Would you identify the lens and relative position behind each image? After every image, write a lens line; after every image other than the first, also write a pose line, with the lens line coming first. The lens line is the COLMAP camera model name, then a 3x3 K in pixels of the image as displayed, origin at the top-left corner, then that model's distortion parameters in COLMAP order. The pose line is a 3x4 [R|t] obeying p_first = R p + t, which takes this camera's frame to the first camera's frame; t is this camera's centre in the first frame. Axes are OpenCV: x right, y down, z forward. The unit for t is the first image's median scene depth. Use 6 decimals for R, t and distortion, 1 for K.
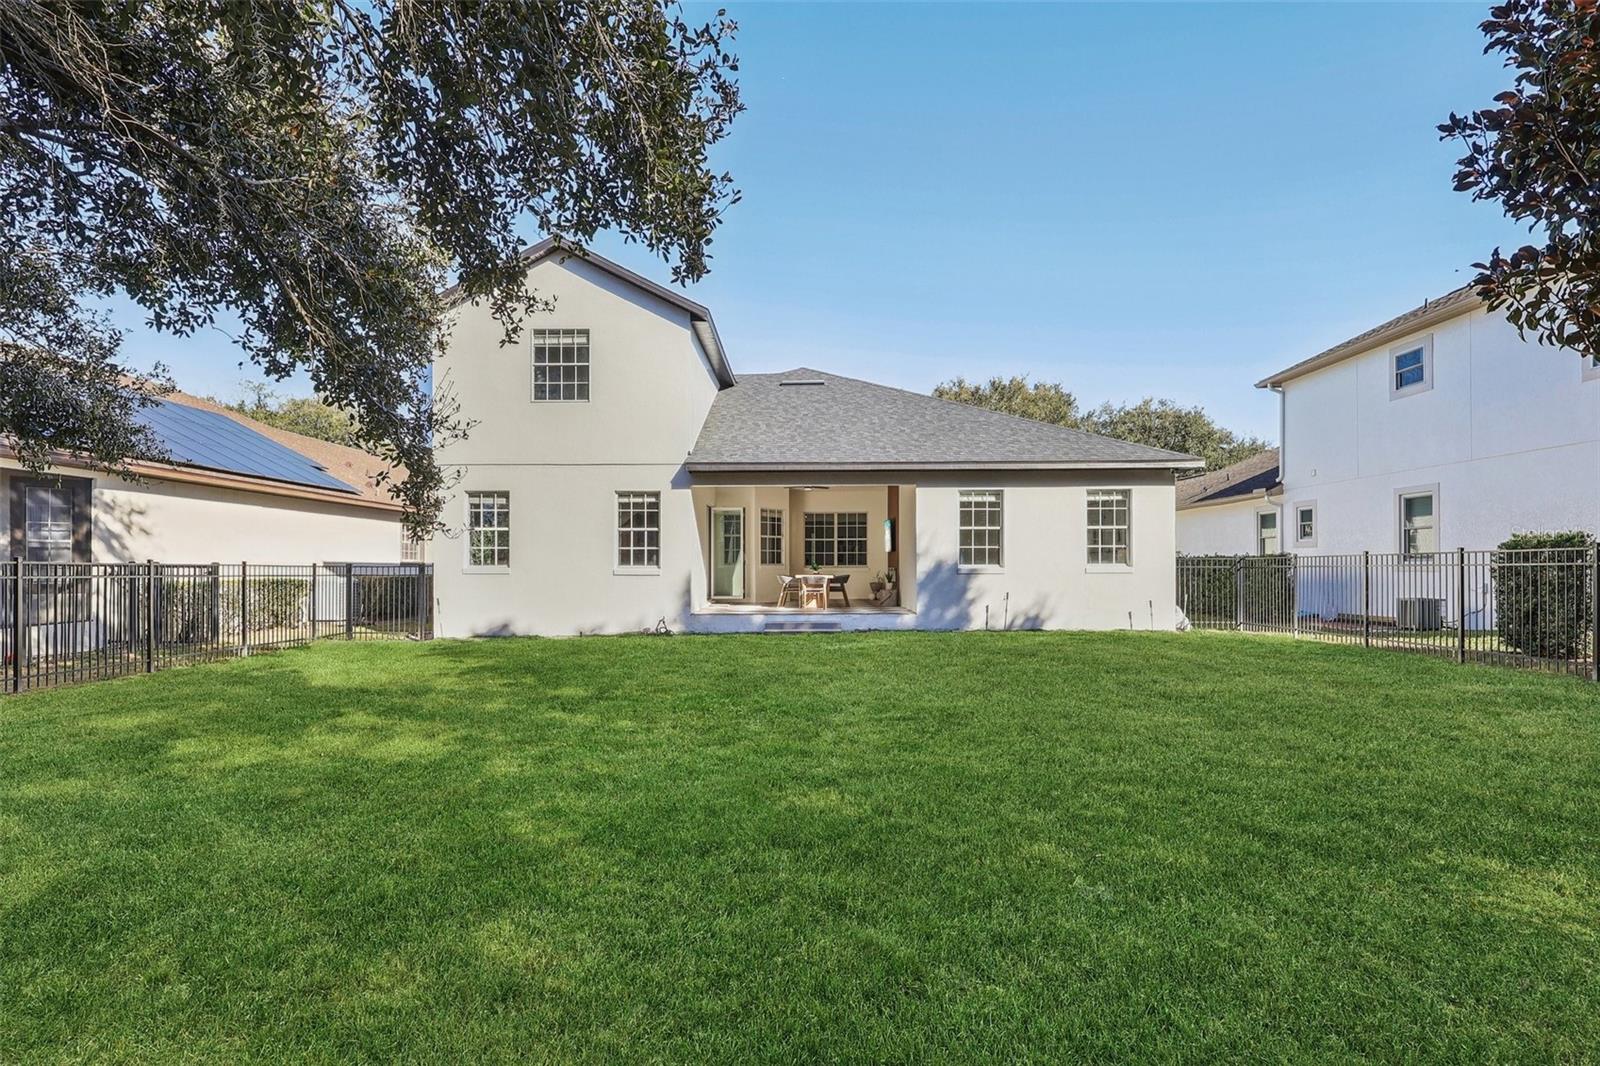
lens RADIAL K [[738.8, 0, 798.2], [0, 738.8, 531.9], [0, 0, 1]] dist [-0.002297, 0.000460]
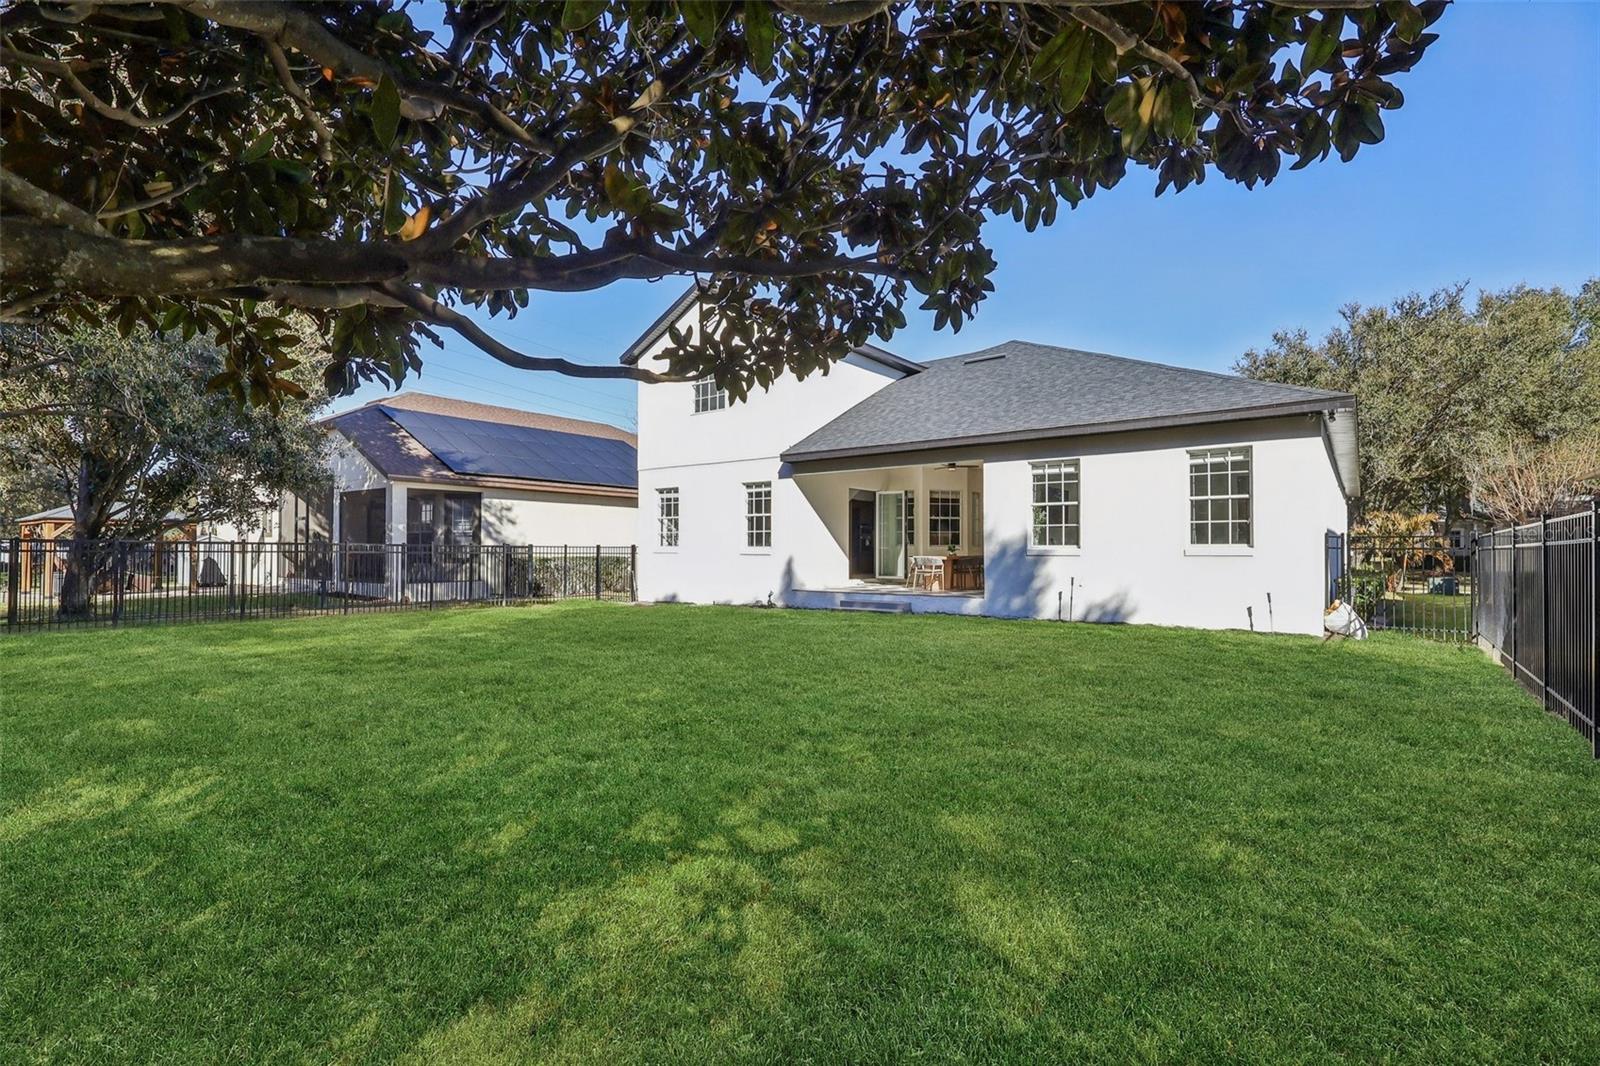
lens RADIAL K [[738.8, 0, 798.2], [0, 738.8, 531.9], [0, 0, 1]] dist [-0.002297, 0.000460]
pose [[0.804890, -0.011775, -0.593307, 0.516319], [0.027569, 0.999466, 0.017565, 0.003899], [0.592783, -0.030495, 0.804784, 0.111940]]
